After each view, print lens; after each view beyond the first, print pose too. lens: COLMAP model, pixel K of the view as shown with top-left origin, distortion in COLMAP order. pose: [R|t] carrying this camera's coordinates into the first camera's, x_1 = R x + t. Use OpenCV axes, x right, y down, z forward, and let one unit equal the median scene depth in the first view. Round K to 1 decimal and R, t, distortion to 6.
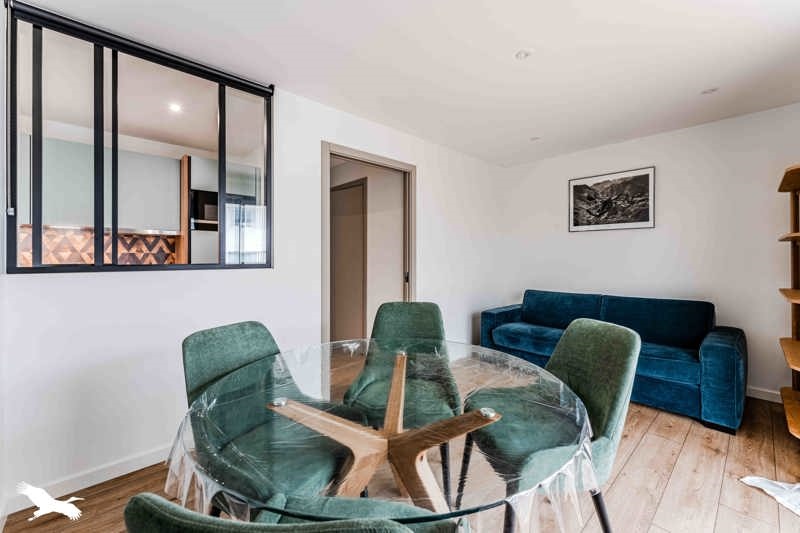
lens RADIAL K [[324.3, 0, 399.8], [0, 324.3, 261.3], [0, 0, 1]] dist [-0.000884, -0.000023]
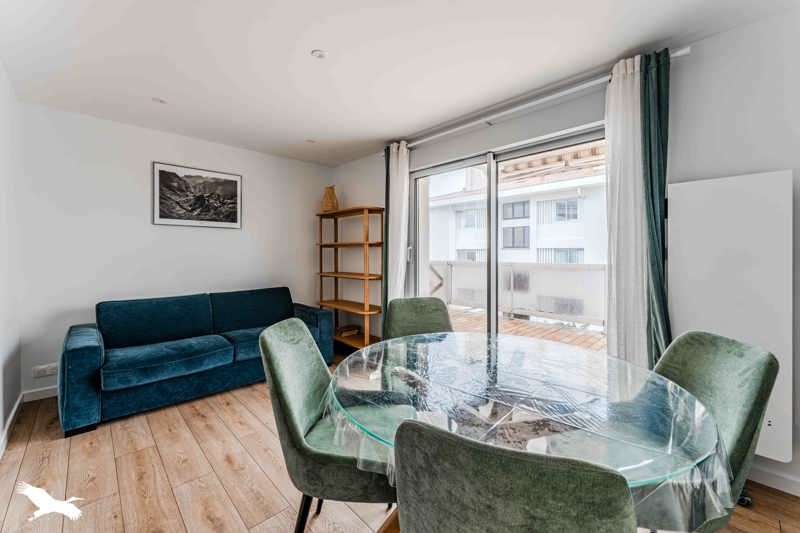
lens RADIAL K [[324.3, 0, 400.1], [0, 324.3, 259.1], [0, 0, 1]] dist [-0.000884, -0.000023]
pose [[-0.033414, -0.017060, 0.999296, -0.355606], [0.017537, 0.999690, 0.017653, -0.006114], [-0.999288, 0.018114, -0.033104, 0.435013]]
